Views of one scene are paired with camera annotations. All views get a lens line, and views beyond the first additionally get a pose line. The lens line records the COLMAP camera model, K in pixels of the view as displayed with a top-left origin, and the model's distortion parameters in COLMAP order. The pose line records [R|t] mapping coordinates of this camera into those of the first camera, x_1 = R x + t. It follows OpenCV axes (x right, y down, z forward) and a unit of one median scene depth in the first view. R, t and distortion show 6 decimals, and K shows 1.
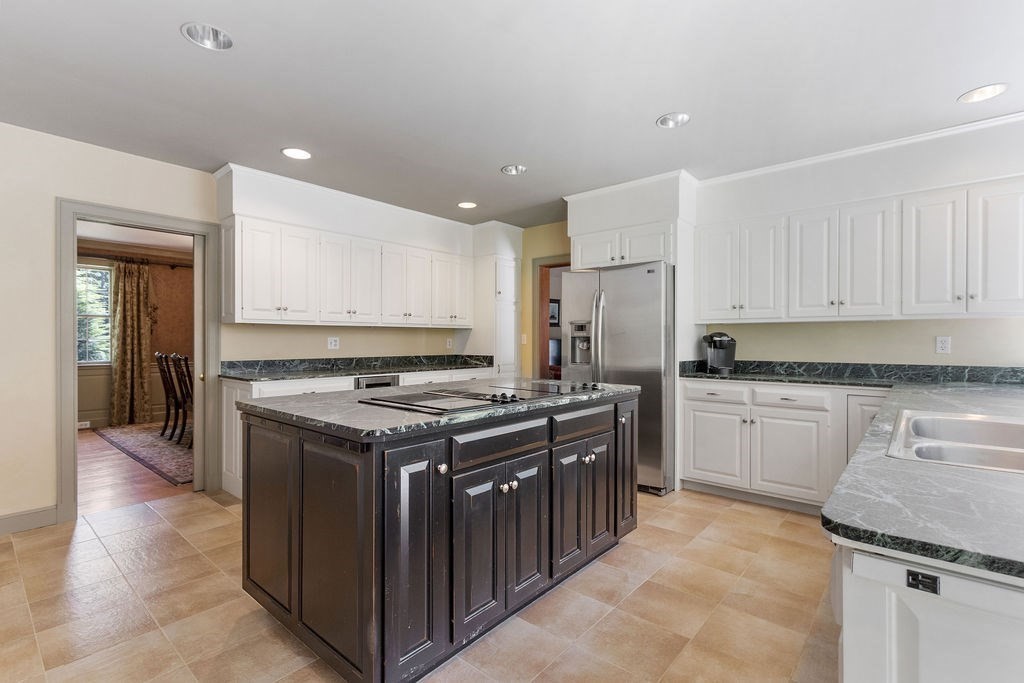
lens RADIAL K [[468.0, 0, 511.1], [0, 468.0, 335.6], [0, 0, 1]] dist [0.004295, -0.001705]
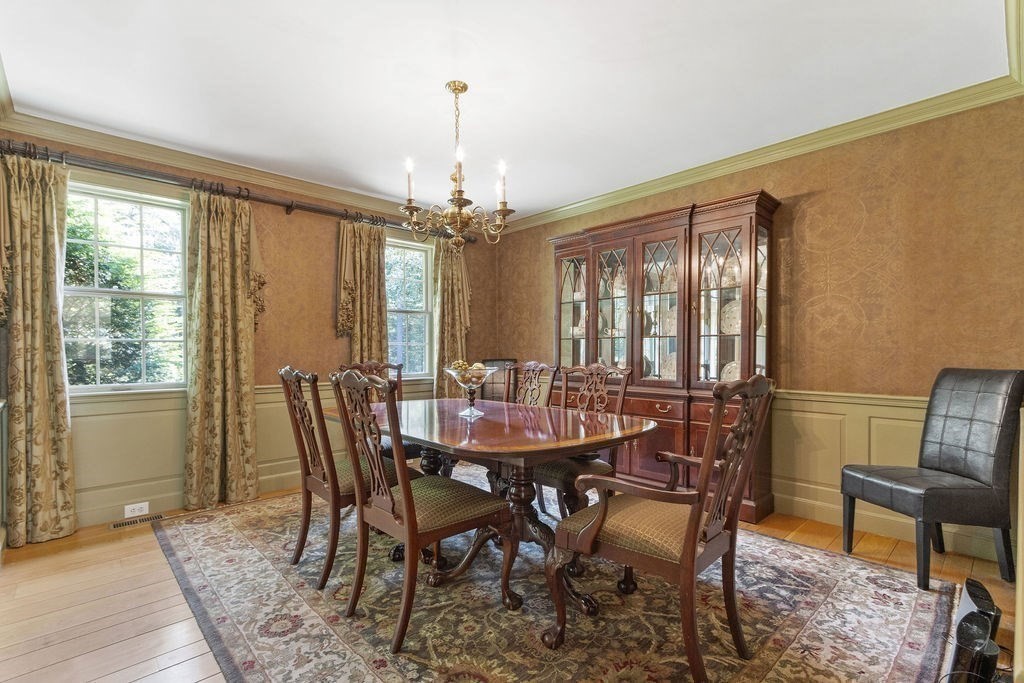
lens RADIAL K [[468.0, 0, 511.6], [0, 468.0, 347.7], [0, 0, 1]] dist [0.004295, -0.001705]
pose [[0.994537, -0.001422, -0.104372, -0.436034], [0.002646, 0.999929, 0.011586, 0.010289], [0.104348, -0.011799, 0.994471, 0.517044]]
